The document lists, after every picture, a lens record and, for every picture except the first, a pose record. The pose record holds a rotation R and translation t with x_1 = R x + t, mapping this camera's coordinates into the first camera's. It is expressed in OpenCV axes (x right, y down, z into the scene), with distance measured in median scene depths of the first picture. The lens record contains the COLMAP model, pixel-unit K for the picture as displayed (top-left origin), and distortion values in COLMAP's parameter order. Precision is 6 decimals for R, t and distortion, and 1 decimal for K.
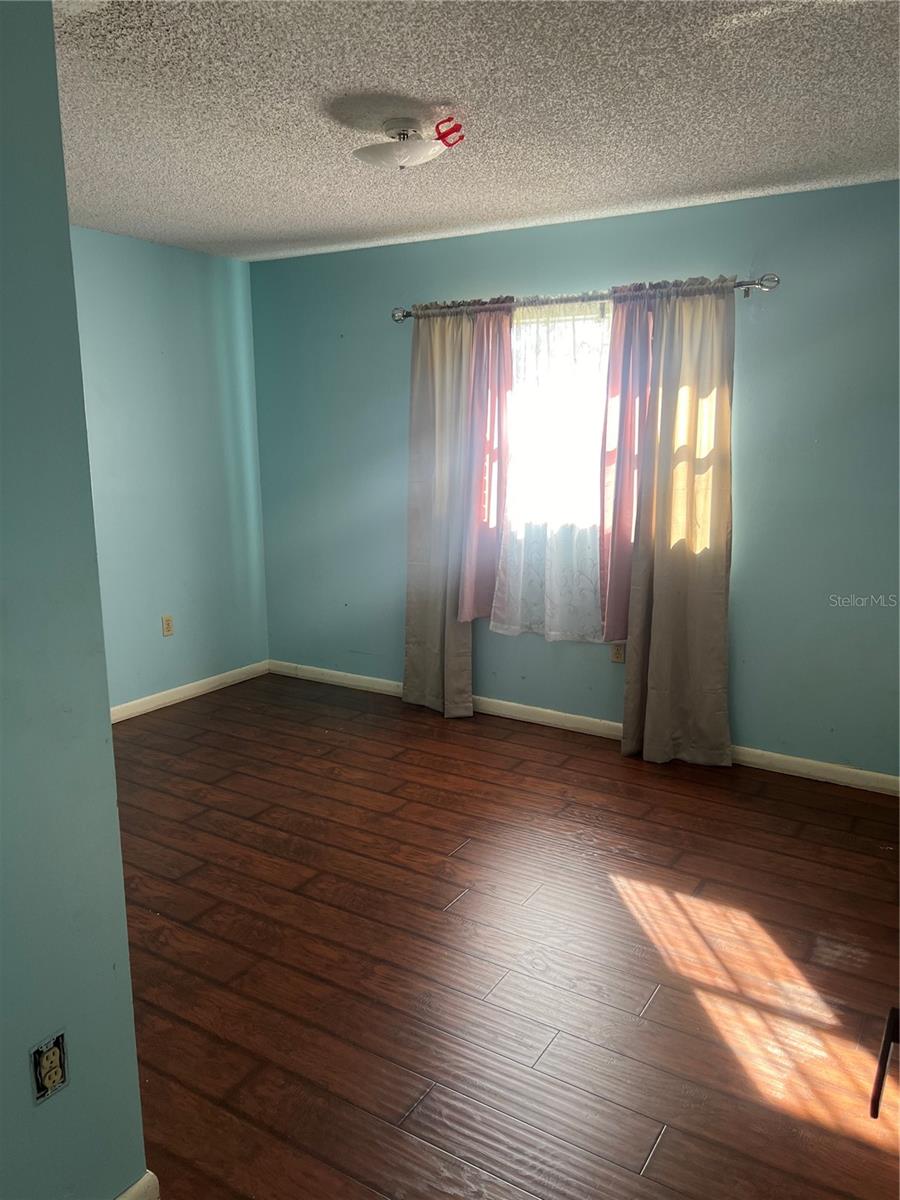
lens RADIAL K [[889.4, 0, 449.0], [0, 889.4, 600.1], [0, 0, 1]] dist [0.029718, -0.039129]
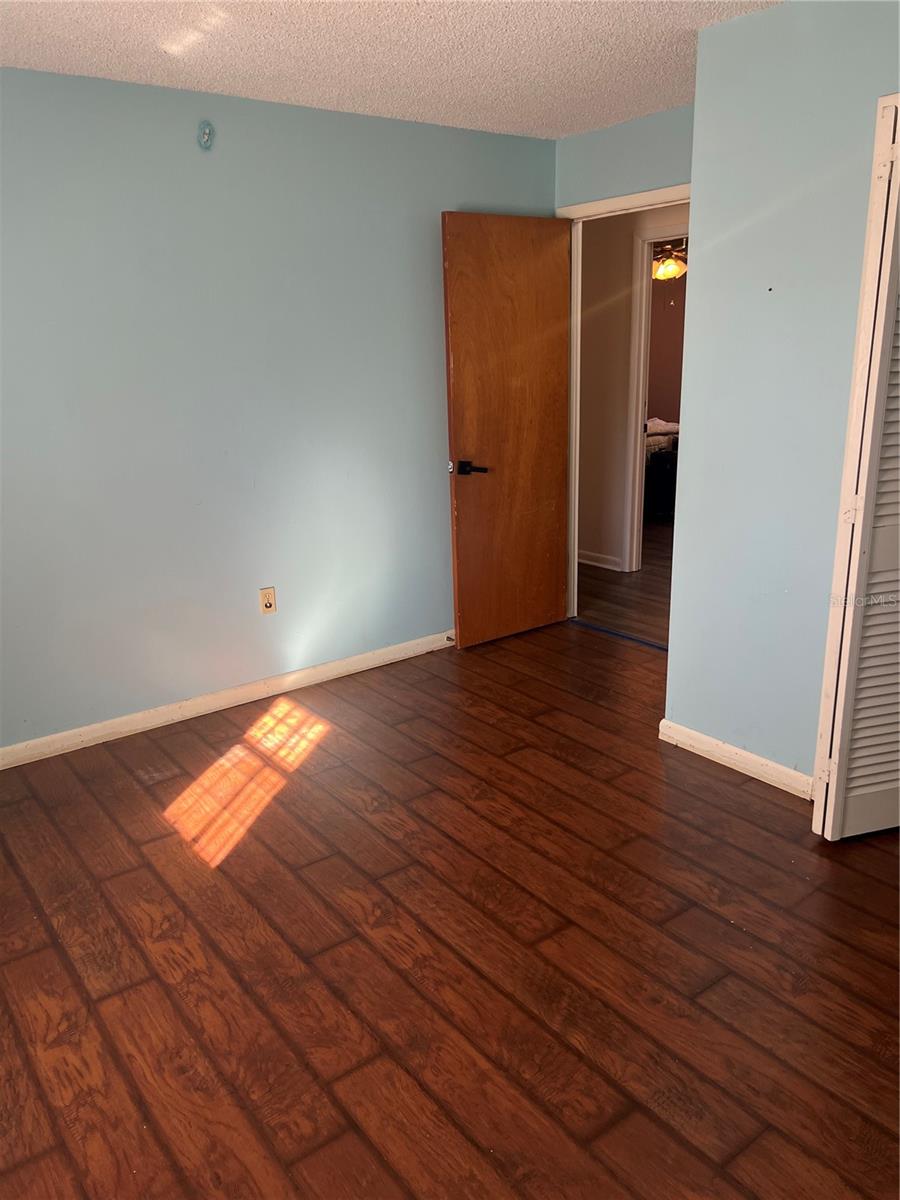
lens RADIAL K [[889.4, 0, 448.0], [0, 889.4, 601.2], [0, 0, 1]] dist [0.029718, -0.039129]
pose [[-0.932486, -0.068024, 0.354742, -0.345587], [0.103854, 0.890145, 0.443685, -0.313063], [-0.345953, 0.450572, -0.822983, 1.611391]]
